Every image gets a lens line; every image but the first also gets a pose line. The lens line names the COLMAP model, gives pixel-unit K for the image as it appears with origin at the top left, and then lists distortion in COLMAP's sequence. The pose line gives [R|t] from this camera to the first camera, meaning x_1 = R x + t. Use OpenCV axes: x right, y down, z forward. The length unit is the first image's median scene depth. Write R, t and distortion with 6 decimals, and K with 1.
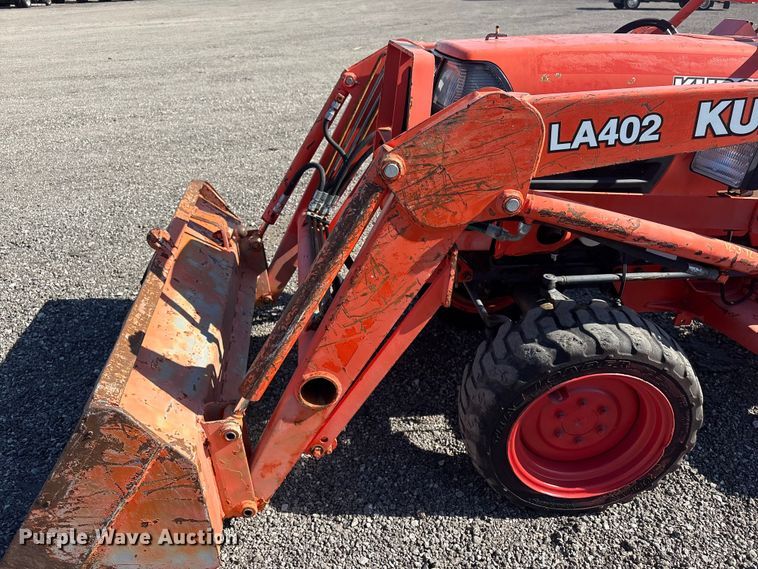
lens RADIAL K [[572.3, 0, 369.4], [0, 572.3, 289.6], [0, 0, 1]] dist [0.001300, -0.007919]
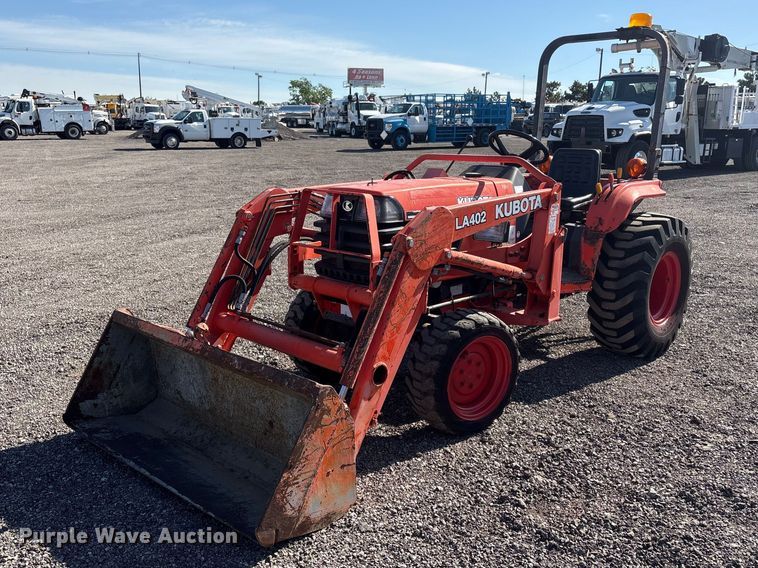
lens RADIAL K [[694.0, 0, 379.0], [0, 694.0, 284.0], [0, 0, 1]] dist [0.016689, 0.021995]
pose [[0.766438, -0.138142, 0.627287, -1.595069], [0.296643, 0.942338, -0.154926, 0.281073], [-0.569715, 0.304821, 0.763223, -0.814529]]
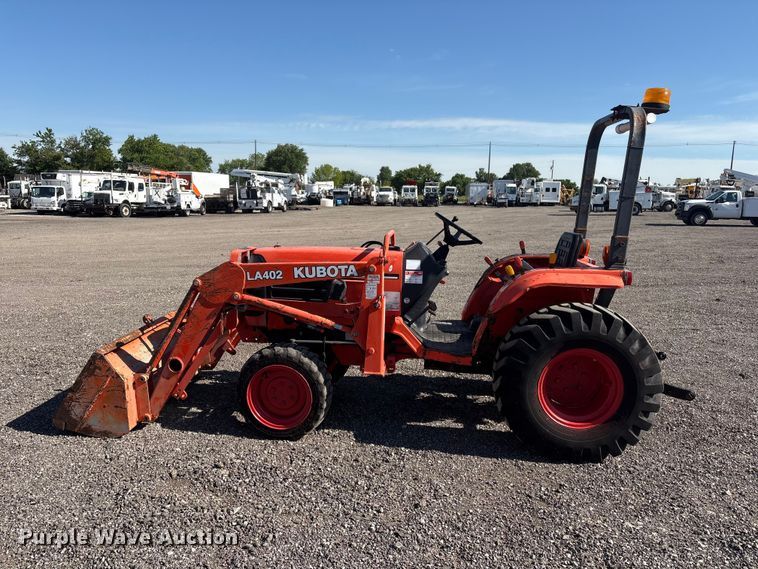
lens RADIAL K [[537.4, 0, 345.9], [0, 537.4, 295.4], [0, 0, 1]] dist [0.017663, 0.001829]
pose [[0.985772, 0.043144, -0.162456, 1.269740], [-0.091177, 0.949200, -0.301174, 0.642875], [0.141209, 0.311702, 0.939629, -1.587163]]
